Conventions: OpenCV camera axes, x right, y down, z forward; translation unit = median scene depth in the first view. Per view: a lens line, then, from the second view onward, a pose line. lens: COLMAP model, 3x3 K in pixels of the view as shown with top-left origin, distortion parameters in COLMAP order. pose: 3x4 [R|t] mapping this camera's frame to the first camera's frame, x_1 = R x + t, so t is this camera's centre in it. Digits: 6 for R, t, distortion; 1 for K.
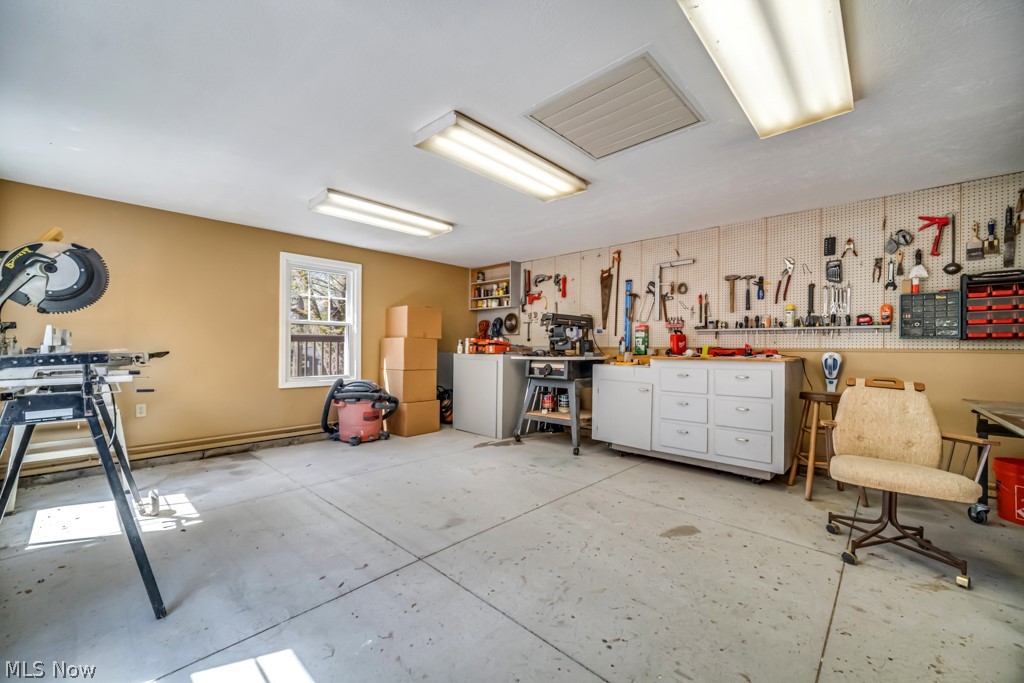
lens RADIAL K [[406.9, 0, 507.5], [0, 406.9, 345.2], [0, 0, 1]] dist [-0.001186, -0.000563]
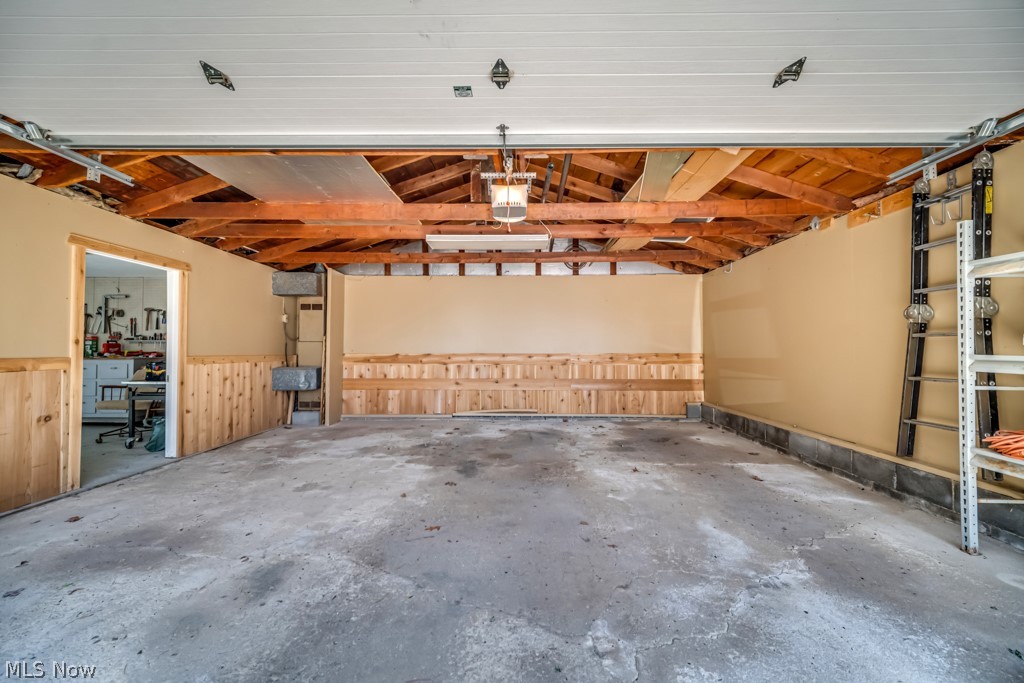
lens RADIAL K [[406.9, 0, 507.5], [0, 406.9, 345.2], [0, 0, 1]] dist [-0.001186, -0.000563]
pose [[0.733601, -0.001573, 0.679578, 0.510177], [0.001794, 0.999998, 0.000378, -0.019188], [-0.679578, 0.000942, 0.733603, -1.233211]]
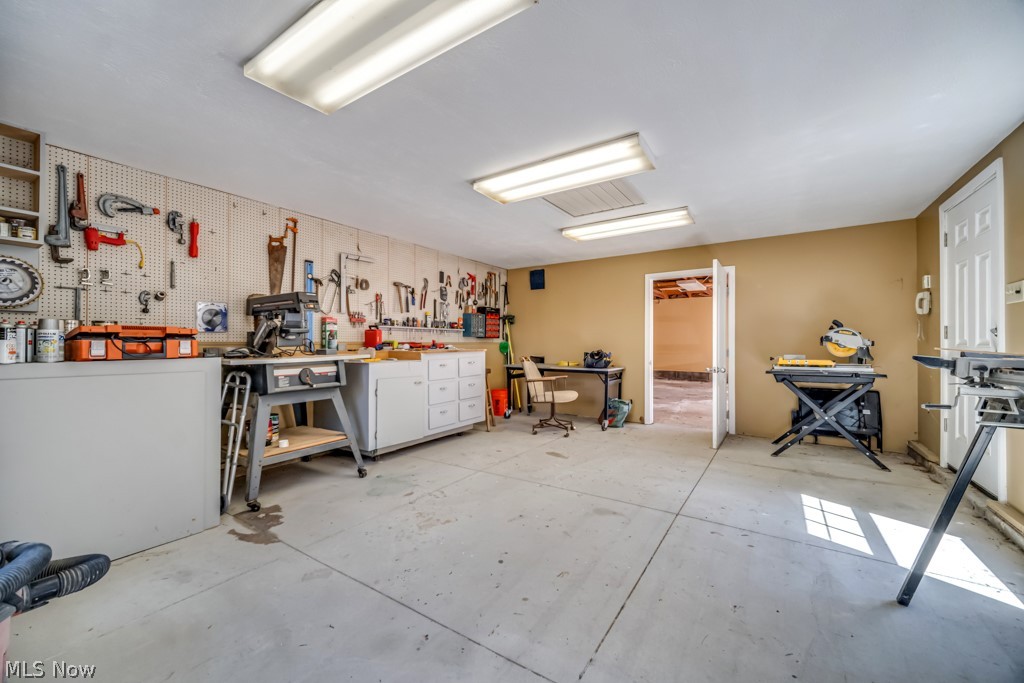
lens RADIAL K [[406.9, 0, 507.5], [0, 406.9, 345.2], [0, 0, 1]] dist [-0.001186, -0.000563]
pose [[-0.169624, -0.012418, 0.985431, -0.706659], [-0.004776, 0.999919, 0.011778, -0.001078], [-0.985497, -0.002708, -0.169670, 0.906804]]
